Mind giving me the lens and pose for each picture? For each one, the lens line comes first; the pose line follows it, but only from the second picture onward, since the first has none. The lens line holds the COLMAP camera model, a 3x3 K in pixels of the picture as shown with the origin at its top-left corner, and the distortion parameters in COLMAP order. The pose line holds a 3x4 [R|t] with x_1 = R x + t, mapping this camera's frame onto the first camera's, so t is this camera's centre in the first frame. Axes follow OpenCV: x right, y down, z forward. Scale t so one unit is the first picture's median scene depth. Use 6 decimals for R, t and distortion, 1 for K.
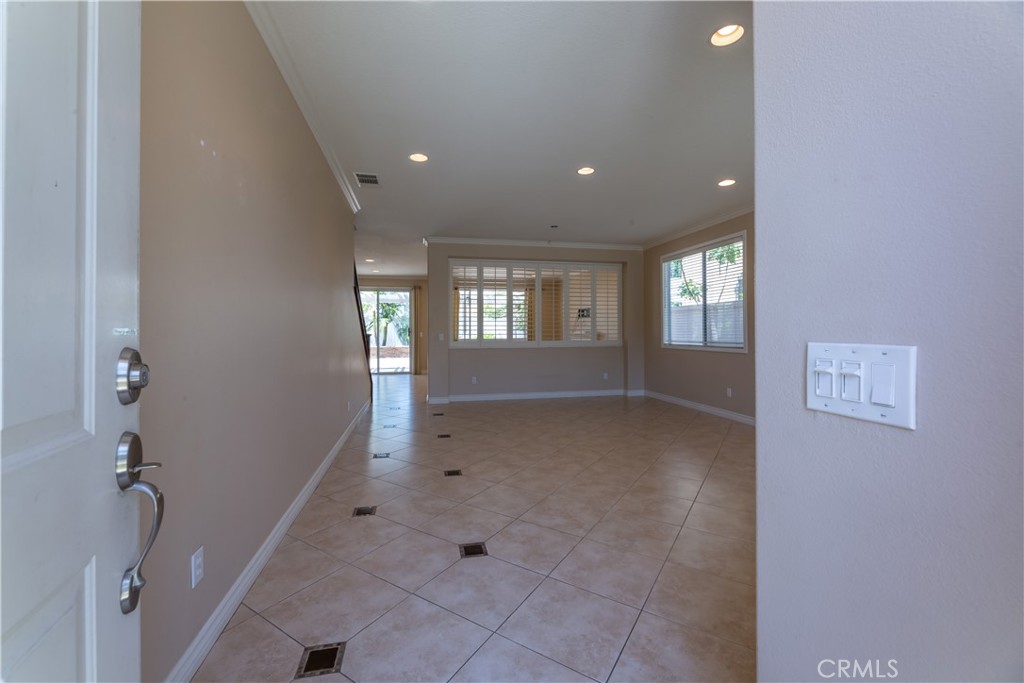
lens RADIAL K [[410.5, 0, 509.9], [0, 410.5, 333.6], [0, 0, 1]] dist [-0.002878, -0.000252]
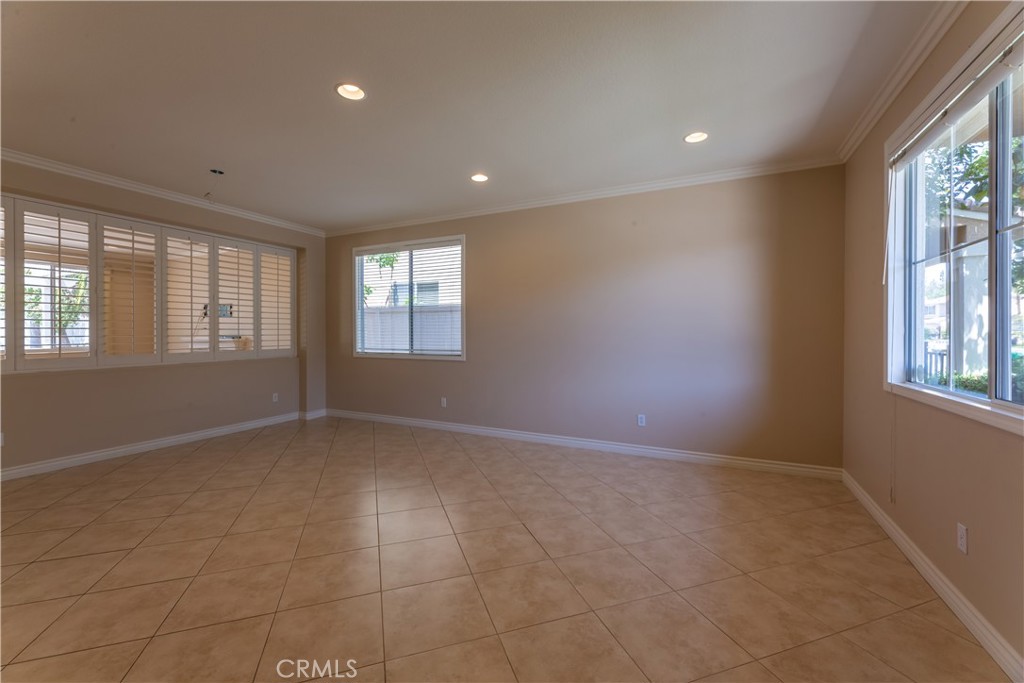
lens RADIAL K [[410.5, 0, 518.0], [0, 410.5, 337.7], [0, 0, 1]] dist [-0.002878, -0.000252]
pose [[0.622751, -0.004580, 0.782407, -0.086657], [0.000946, 0.999987, 0.005101, -0.009622], [-0.782420, -0.002436, 0.622747, 0.229480]]
